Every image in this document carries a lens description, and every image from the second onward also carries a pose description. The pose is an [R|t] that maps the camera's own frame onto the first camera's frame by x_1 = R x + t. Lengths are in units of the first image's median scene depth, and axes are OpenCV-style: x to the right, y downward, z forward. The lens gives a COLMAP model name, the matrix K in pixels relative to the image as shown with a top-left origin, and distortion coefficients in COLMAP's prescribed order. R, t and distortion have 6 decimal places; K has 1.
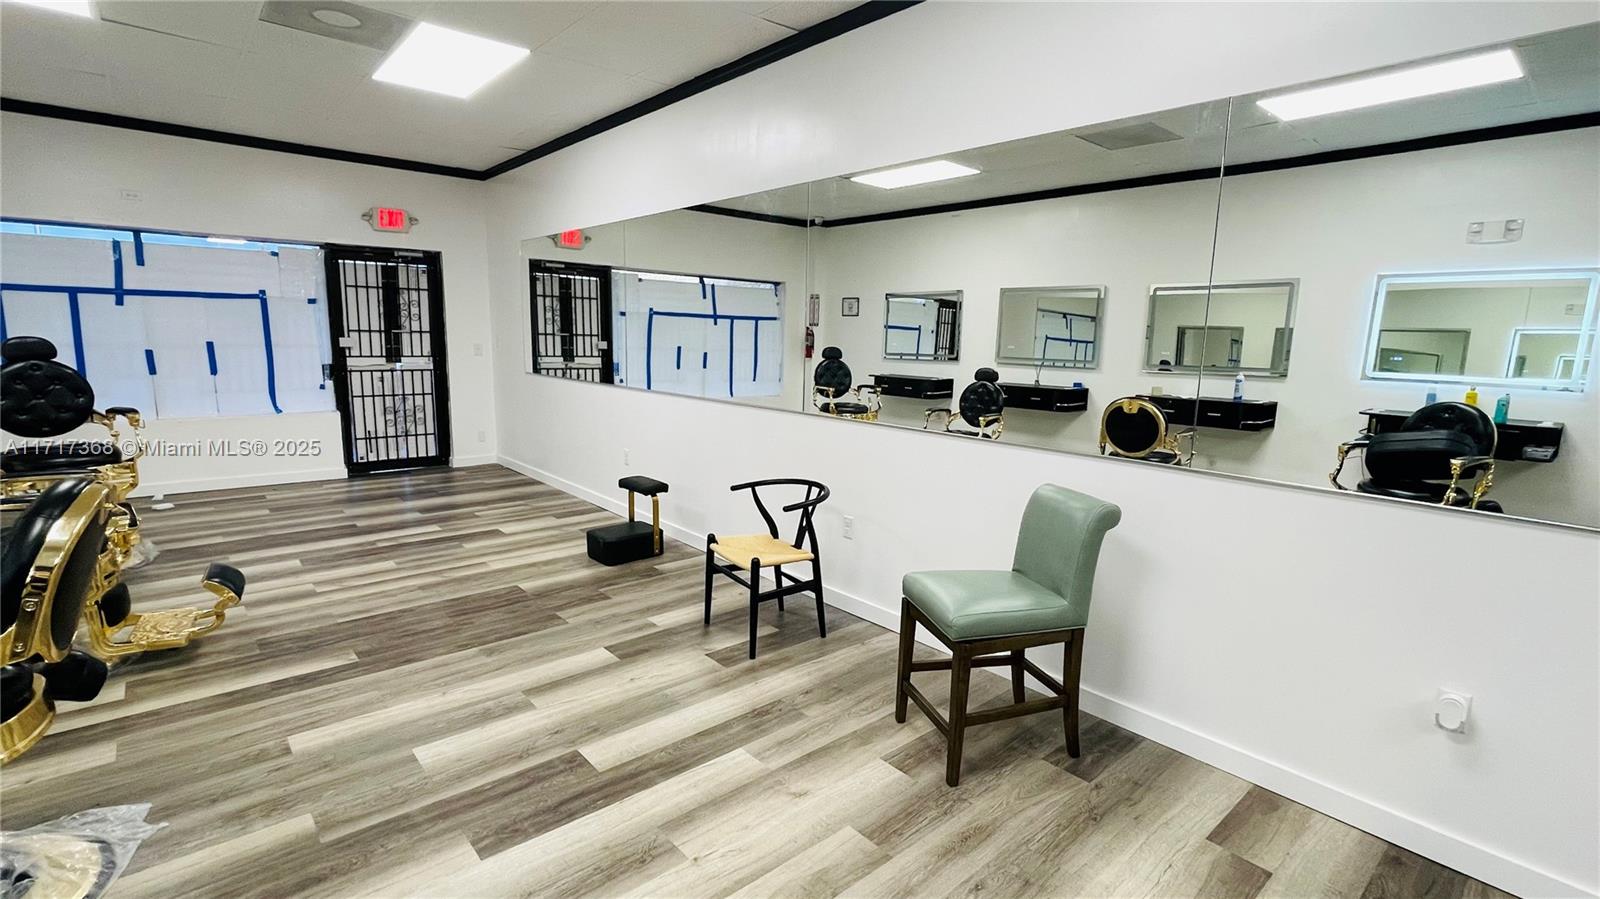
lens RADIAL K [[734.1, 0, 800.0], [0, 734.1, 449.5], [0, 0, 1]] dist [-0.000529, 0.000758]
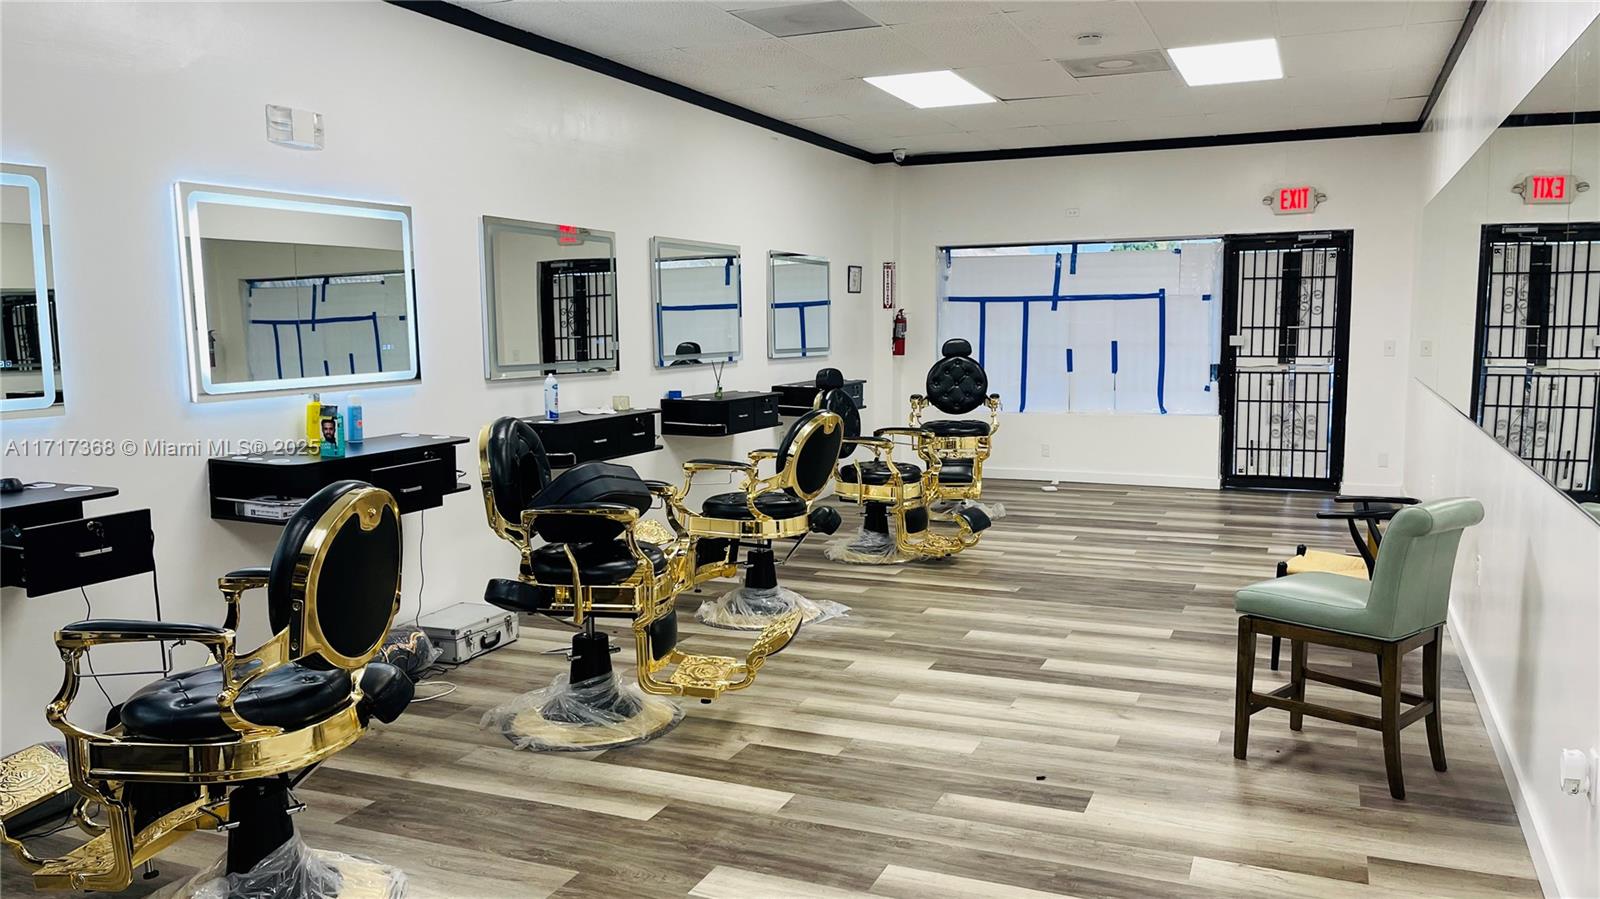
lens RADIAL K [[1200.9, 0, 800.0], [0, 1200.9, 449.5], [0, 0, 1]] dist [0.002331, -0.000938]
pose [[0.431982, 0.072791, -0.898940, 0.483973], [-0.121535, 0.992344, 0.021952, 0.020043], [0.893656, 0.099770, 0.437521, -0.116713]]
